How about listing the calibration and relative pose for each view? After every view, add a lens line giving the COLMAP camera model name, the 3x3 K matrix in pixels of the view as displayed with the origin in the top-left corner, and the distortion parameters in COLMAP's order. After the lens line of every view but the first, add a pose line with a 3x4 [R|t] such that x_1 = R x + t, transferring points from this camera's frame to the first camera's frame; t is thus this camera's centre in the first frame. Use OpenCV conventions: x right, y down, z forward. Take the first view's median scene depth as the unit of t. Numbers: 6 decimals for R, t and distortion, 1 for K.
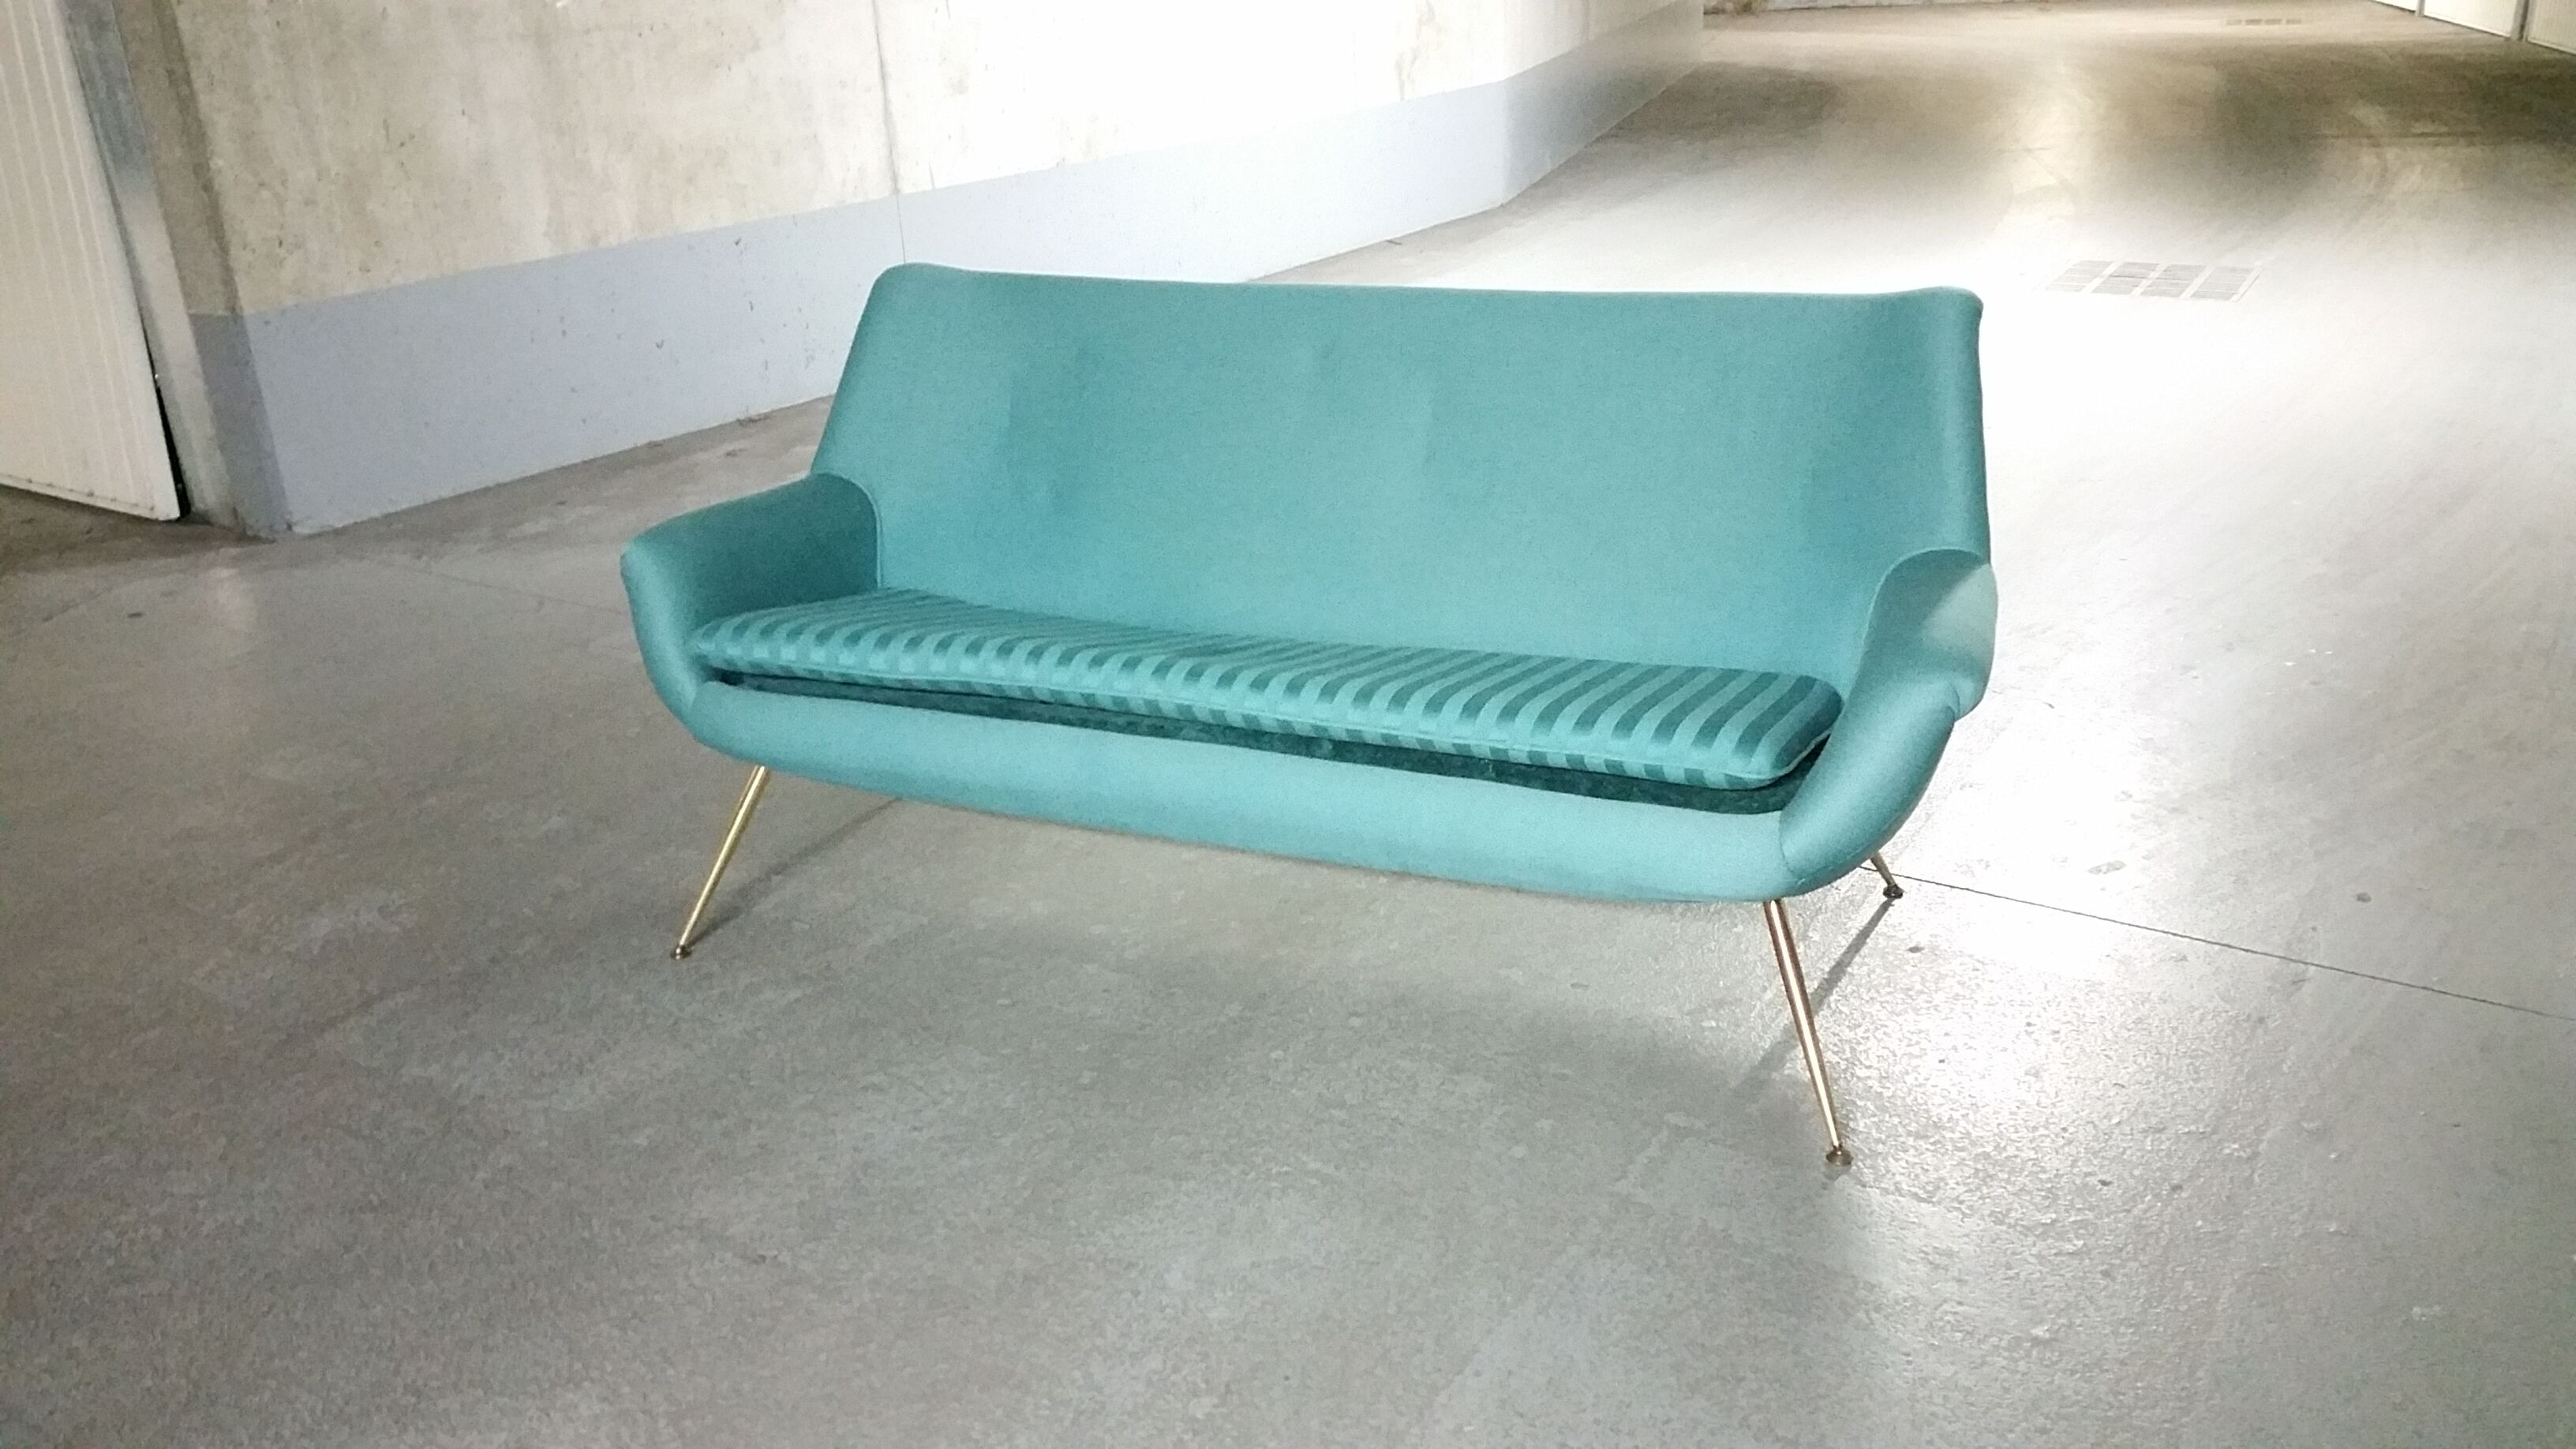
lens RADIAL K [[2110.7, 0, 1296.8], [0, 2110.7, 724.0], [0, 0, 1]] dist [0.091598, -0.161393]
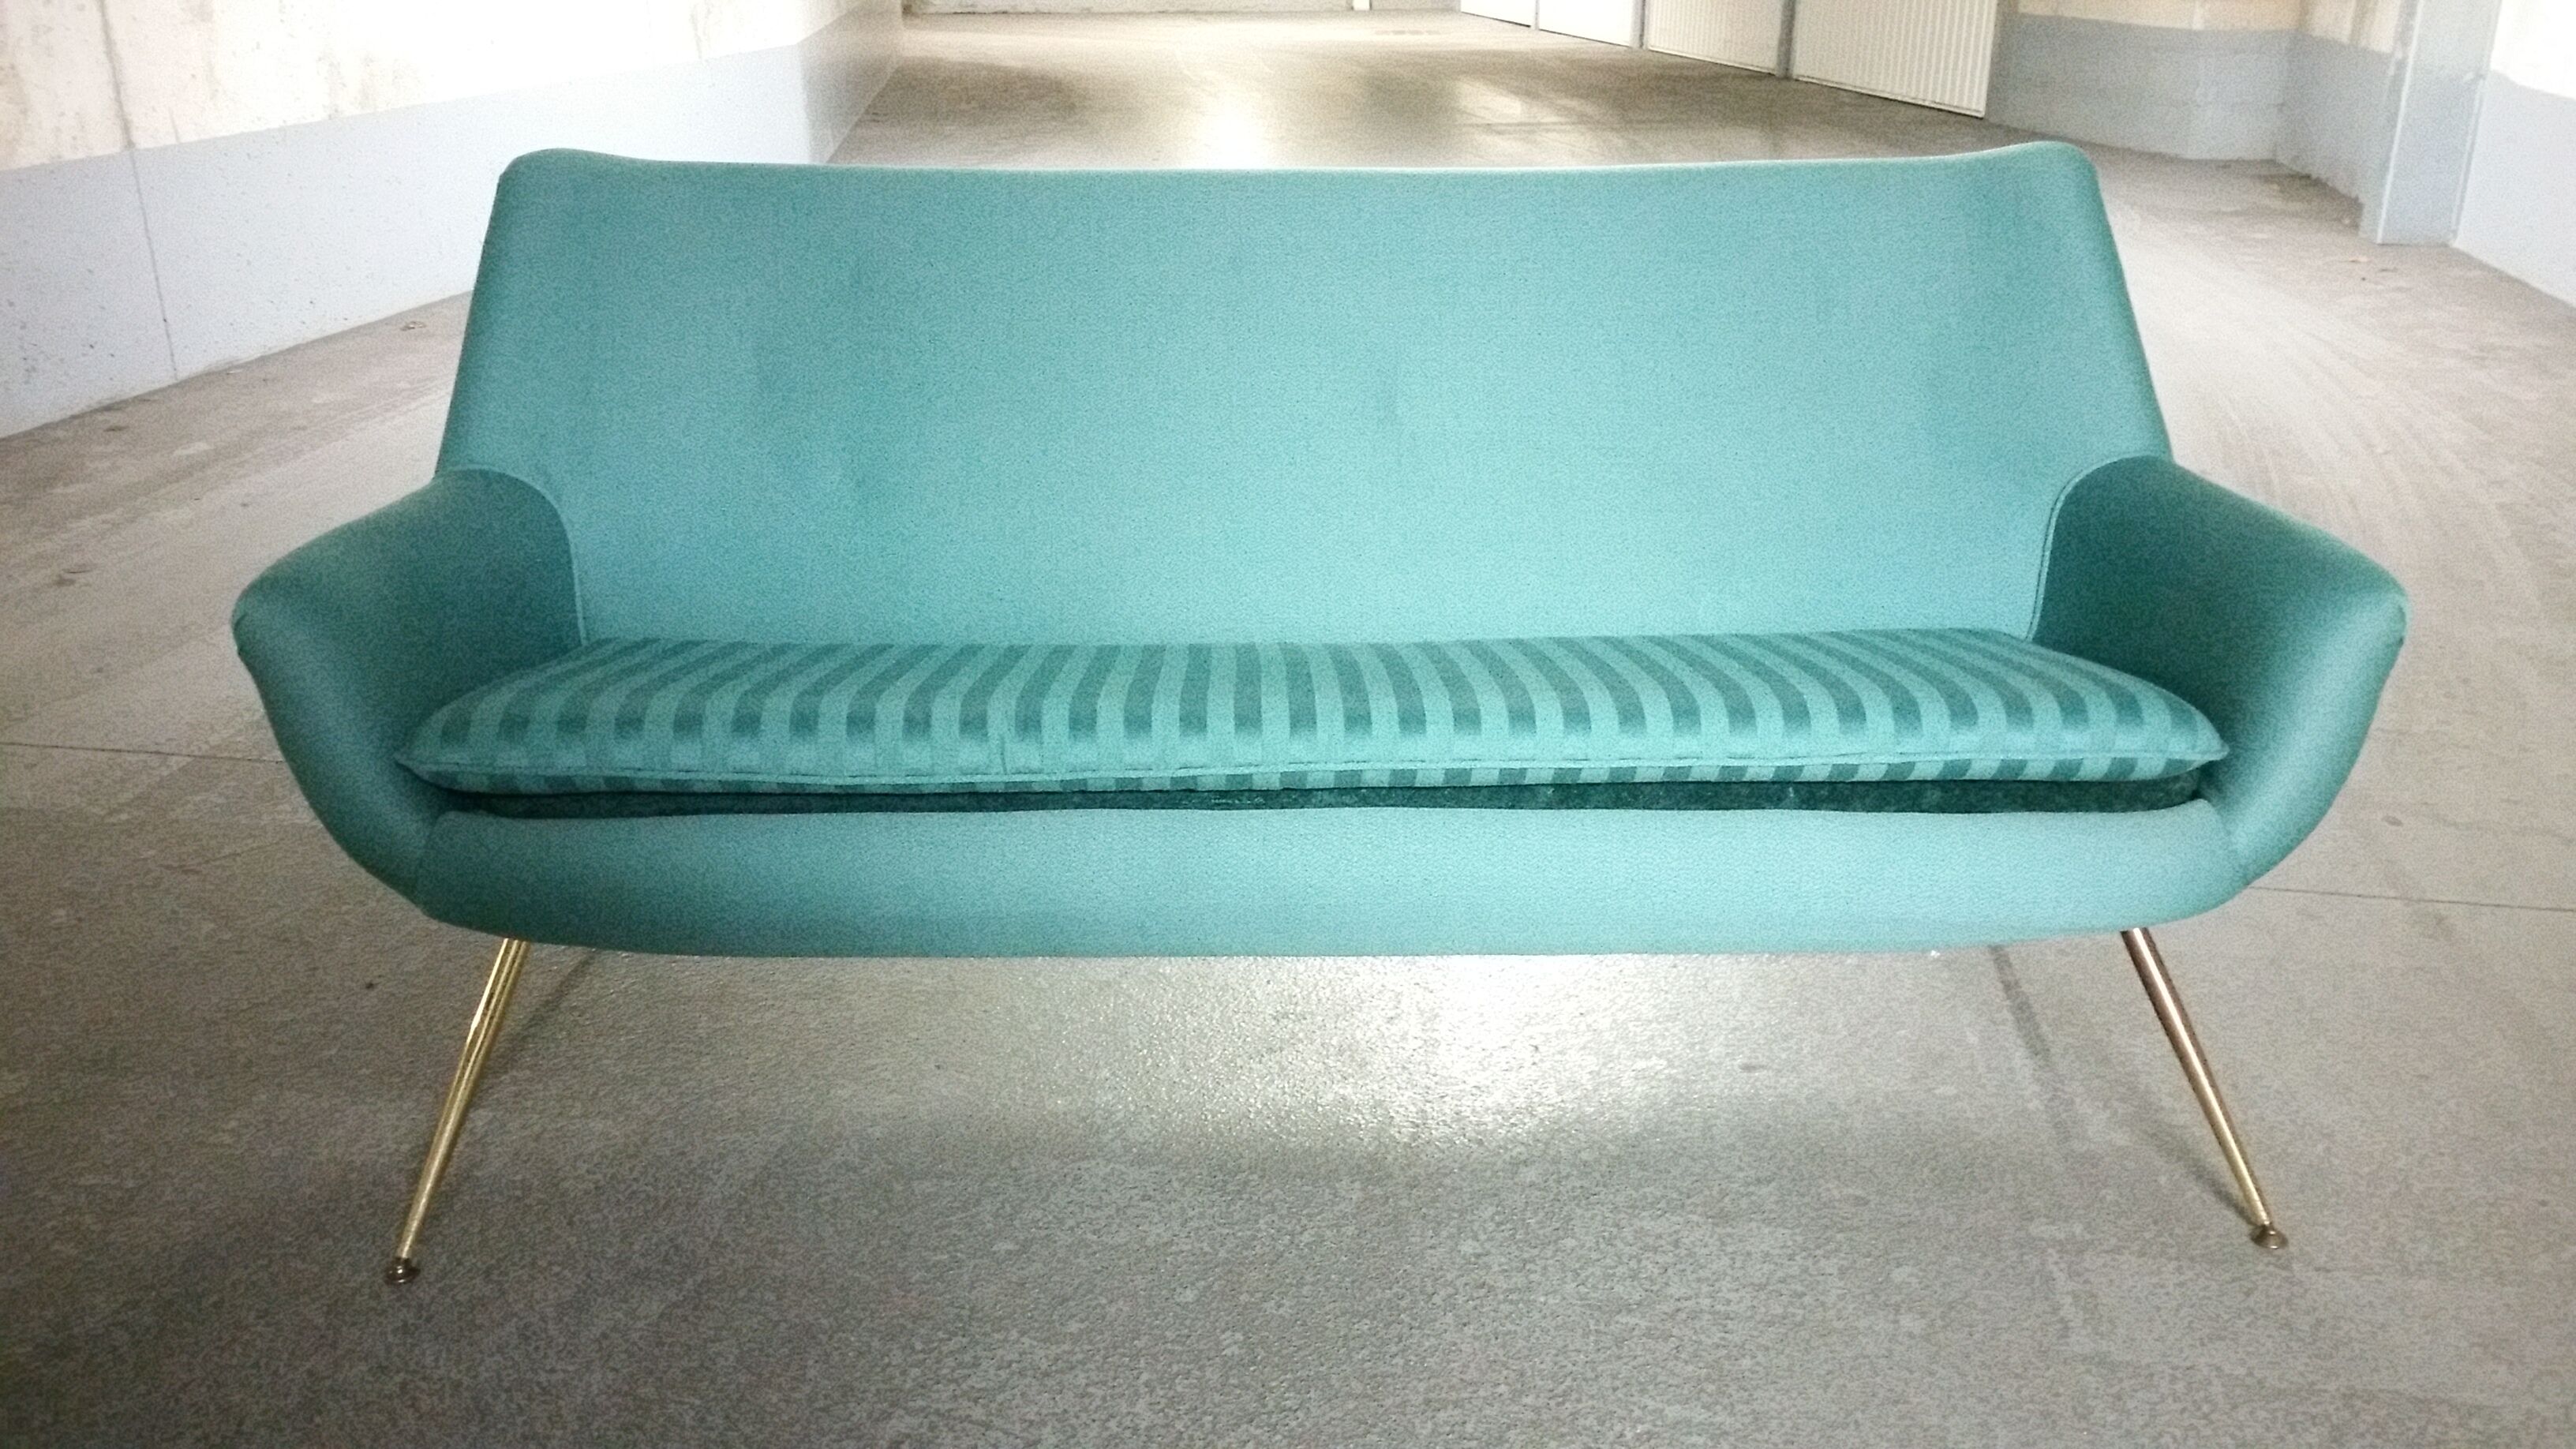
lens RADIAL K [[2110.7, 0, 1306.8], [0, 2110.7, 709.4], [0, 0, 1]] dist [0.091598, -0.161393]
pose [[0.912443, -0.105854, 0.395275, -0.267340], [0.113210, 0.993560, 0.004744, -0.022323], [-0.393232, 0.040420, 0.918551, 0.327813]]
